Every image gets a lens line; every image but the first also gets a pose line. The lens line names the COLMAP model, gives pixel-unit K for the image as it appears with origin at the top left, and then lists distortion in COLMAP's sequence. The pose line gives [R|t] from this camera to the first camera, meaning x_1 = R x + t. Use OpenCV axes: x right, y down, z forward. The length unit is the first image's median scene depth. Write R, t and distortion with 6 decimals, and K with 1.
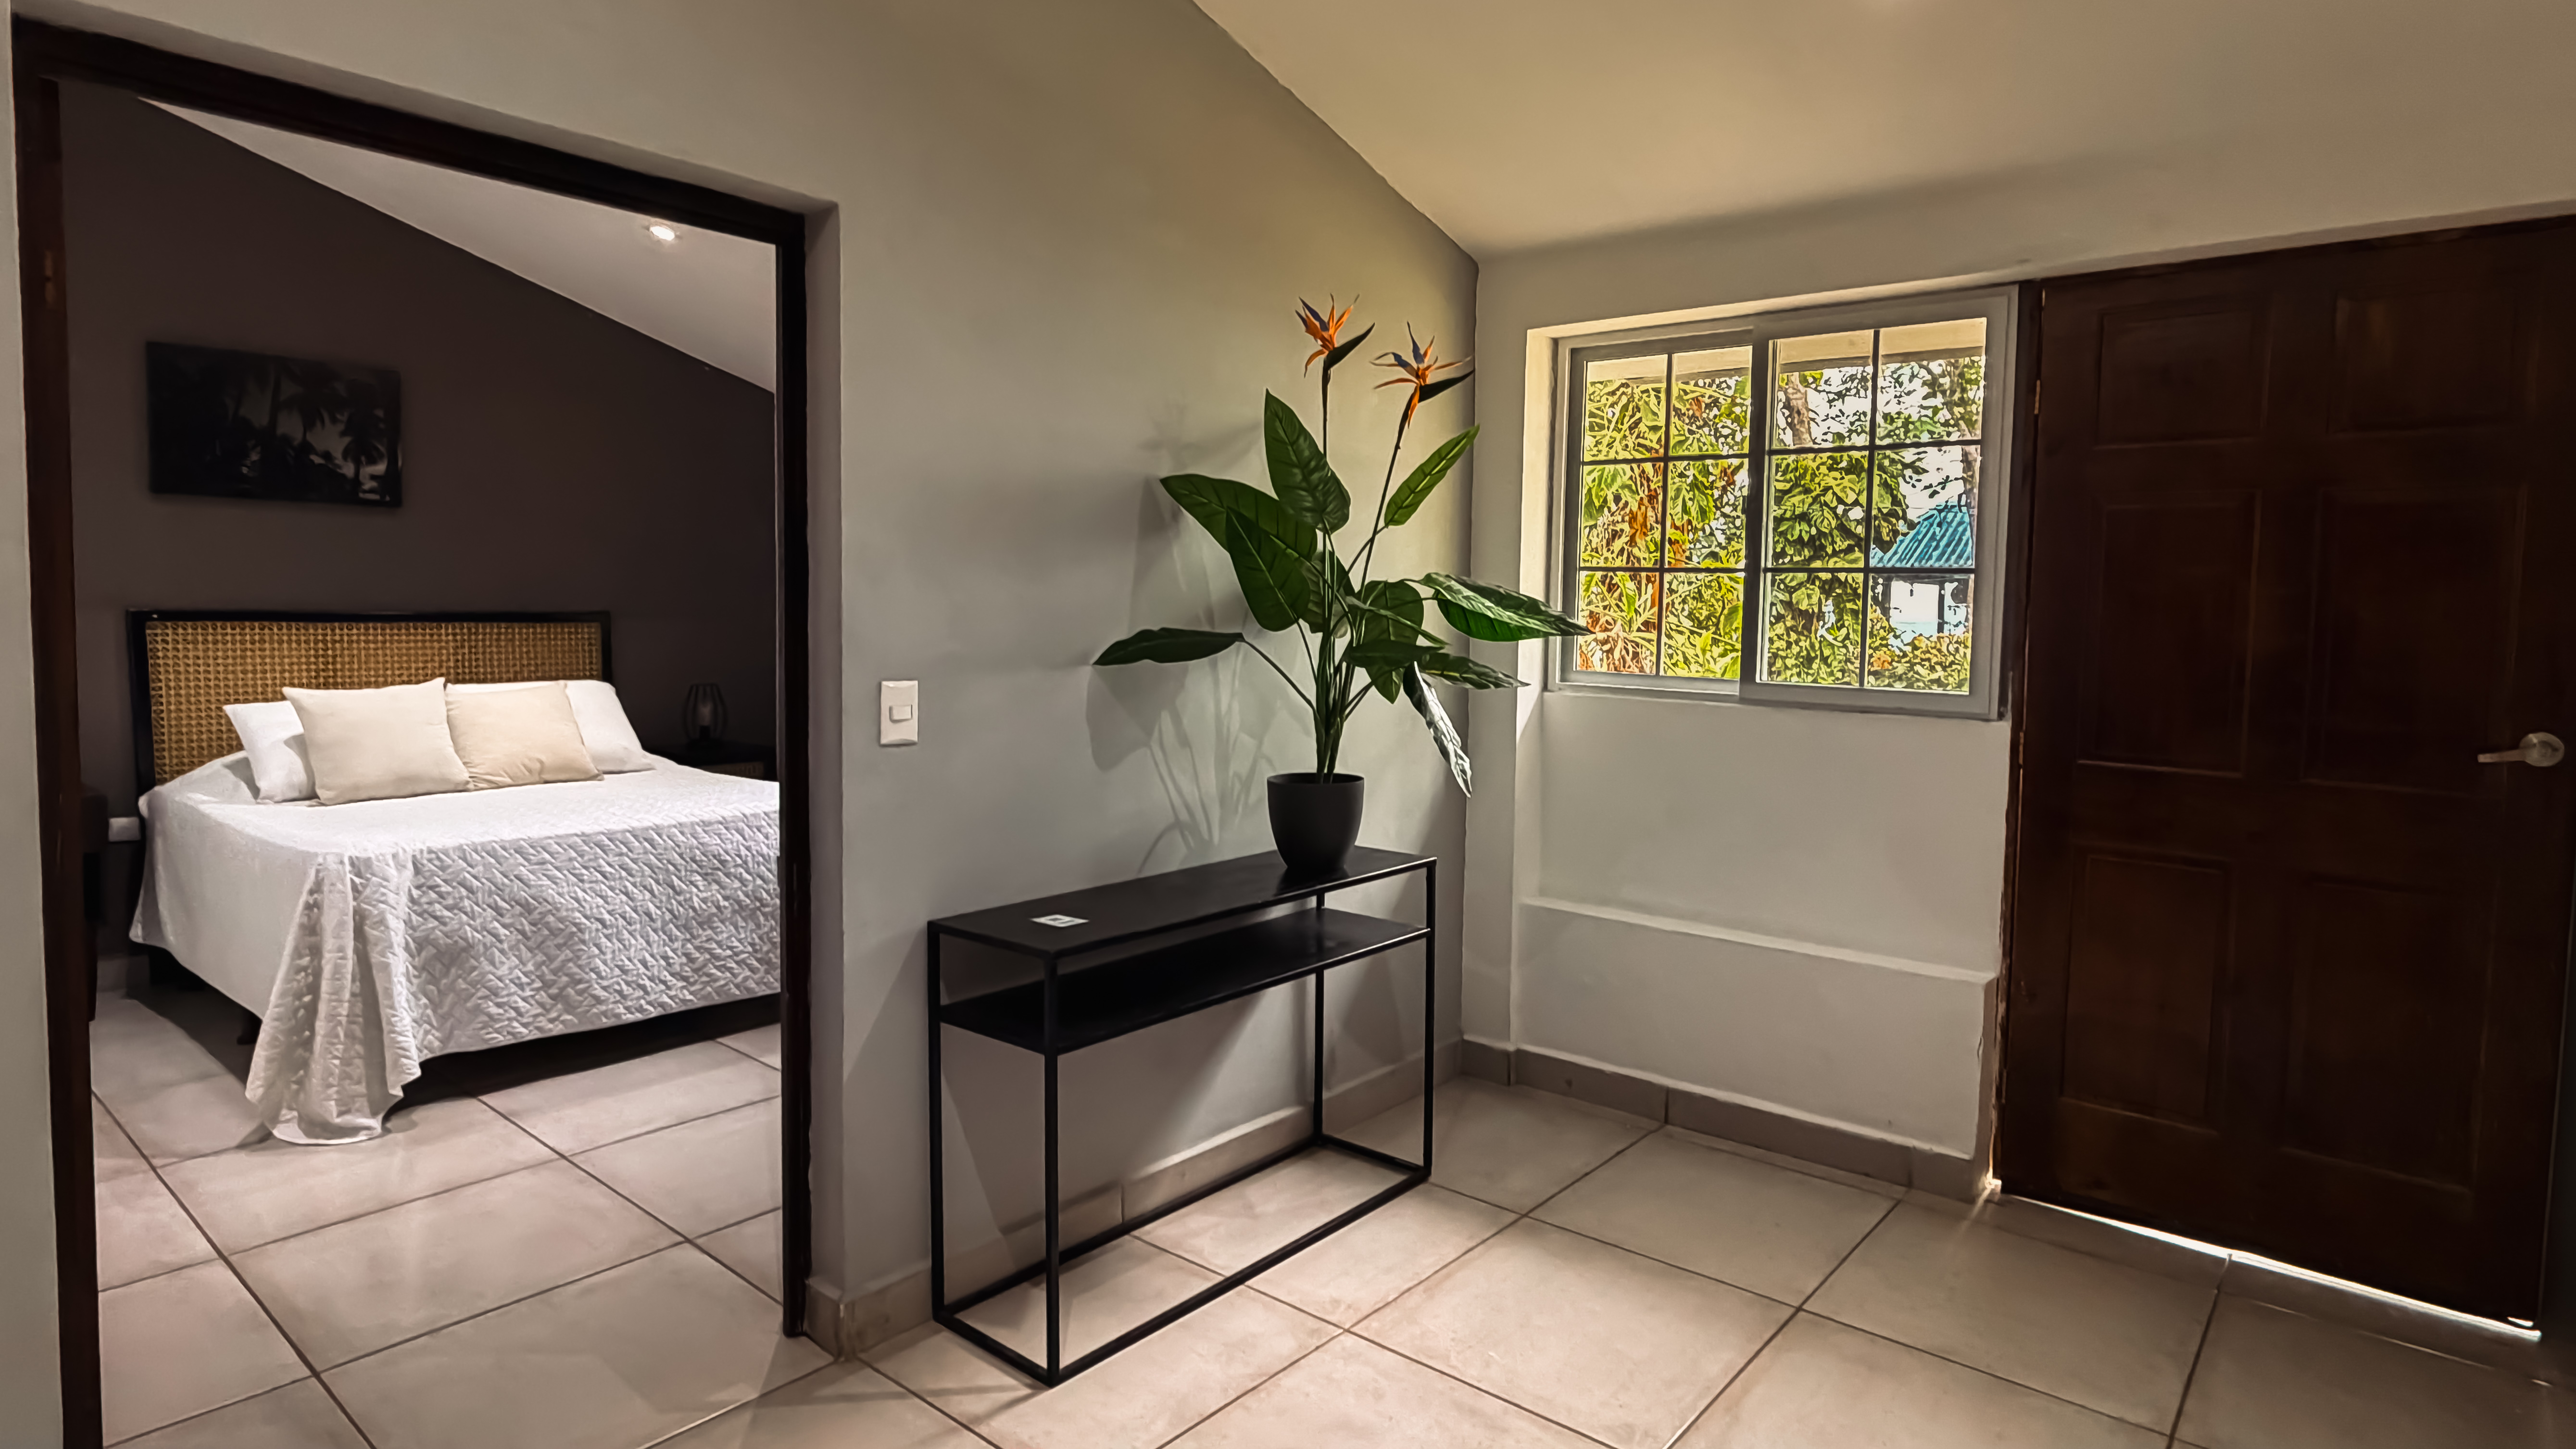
lens RADIAL K [[1347.9, 0, 1298.7], [0, 1347.9, 696.6], [0, 0, 1]] dist [-0.001715, -0.000105]
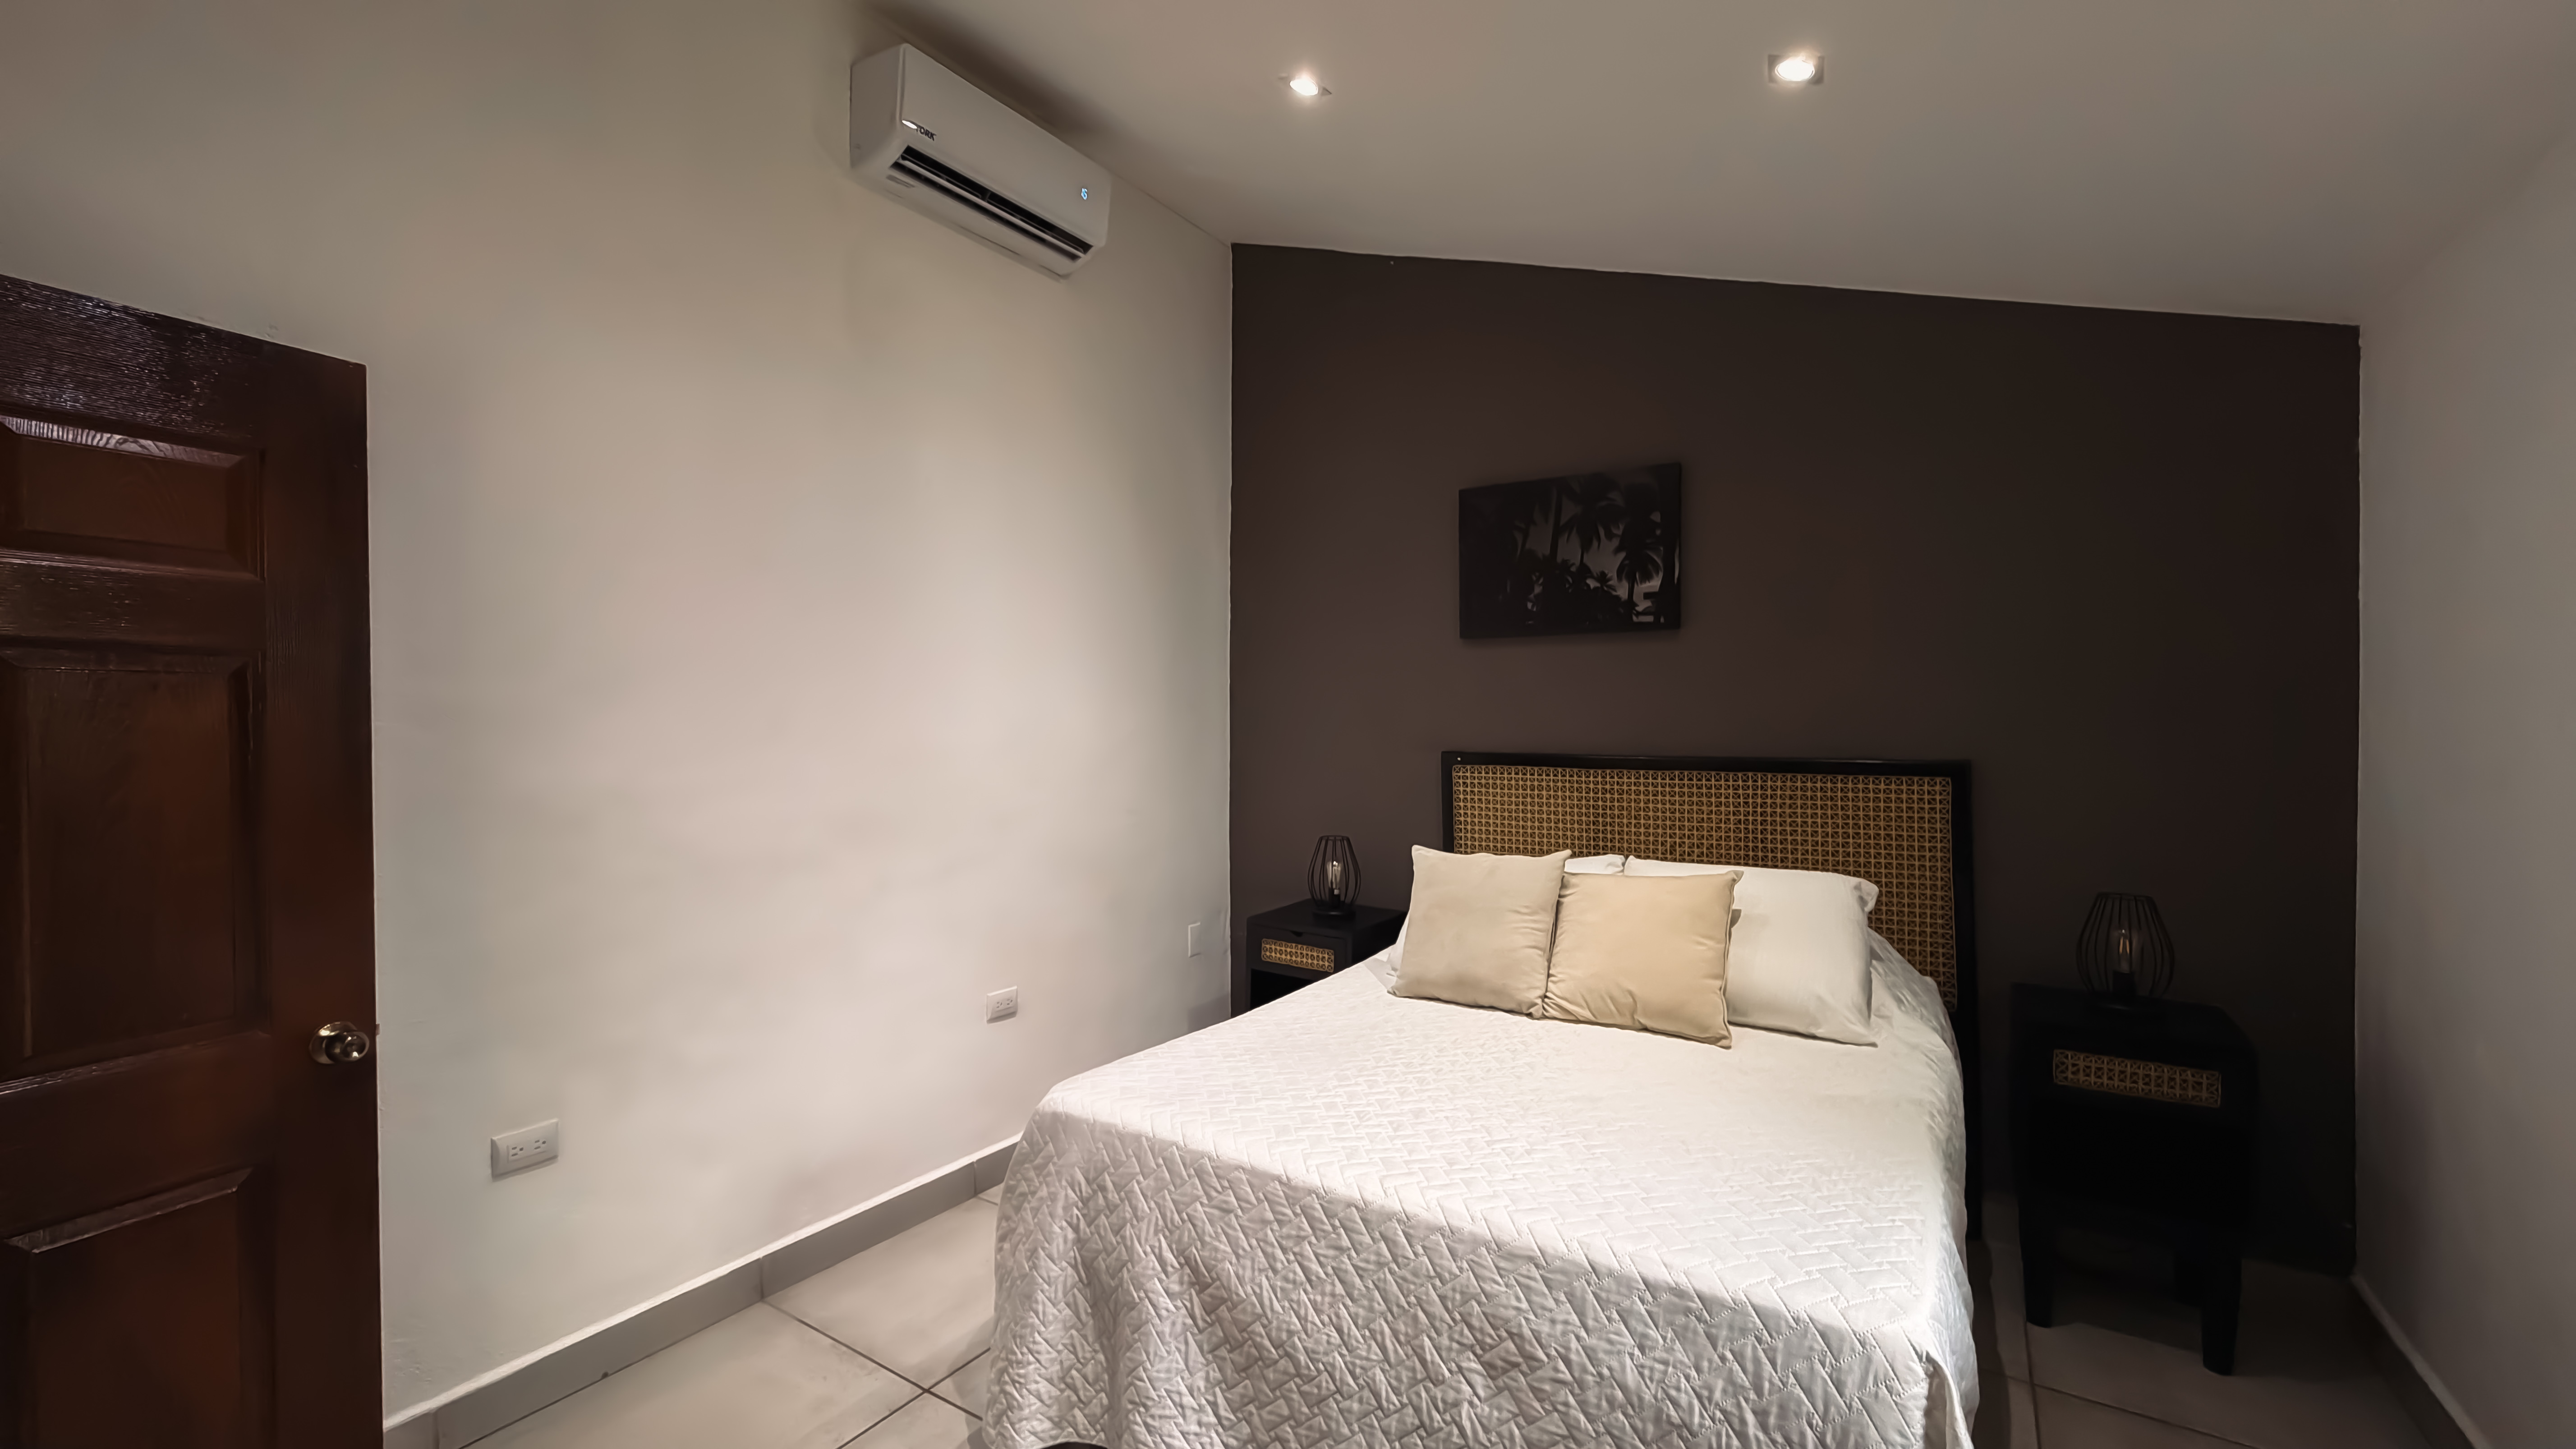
lens RADIAL K [[1039.2, 0, 1298.8], [0, 1039.2, 727.0], [0, 0, 1]] dist [0.000961, -0.000049]
pose [[0.144583, -0.009003, -0.989452, -0.088675], [-0.062881, 0.997854, -0.018268, -0.059746], [0.987493, 0.064859, 0.143707, 0.739410]]
